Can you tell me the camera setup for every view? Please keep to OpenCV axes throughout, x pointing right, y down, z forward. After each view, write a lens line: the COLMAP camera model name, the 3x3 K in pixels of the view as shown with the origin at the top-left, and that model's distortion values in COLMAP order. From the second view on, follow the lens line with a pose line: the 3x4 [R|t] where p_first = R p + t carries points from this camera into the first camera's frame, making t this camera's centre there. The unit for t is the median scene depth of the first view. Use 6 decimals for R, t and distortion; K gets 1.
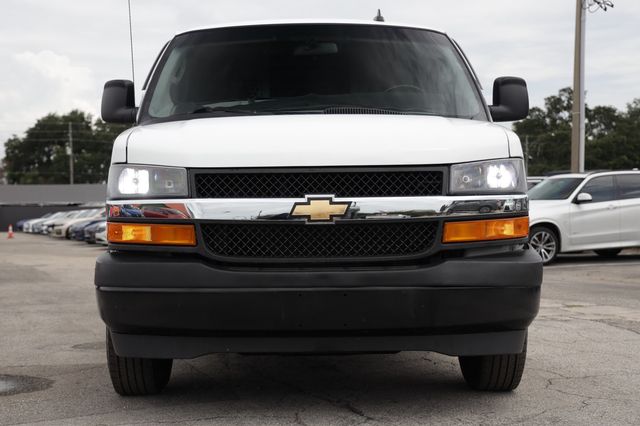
lens RADIAL K [[965.2, 0, 314.8], [0, 965.2, 214.7], [0, 0, 1]] dist [0.181095, 0.000000]
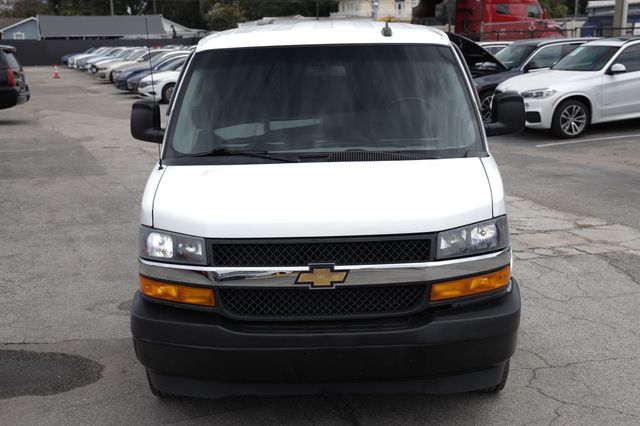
lens RADIAL K [[965.2, 0, 322.6], [0, 965.2, 210.6], [0, 0, 1]] dist [0.181095, 0.000000]
pose [[0.999105, -0.007539, -0.041629, 0.041616], [0.015733, 0.979633, 0.200177, -0.238113], [0.039272, -0.200653, 0.978875, -0.080242]]
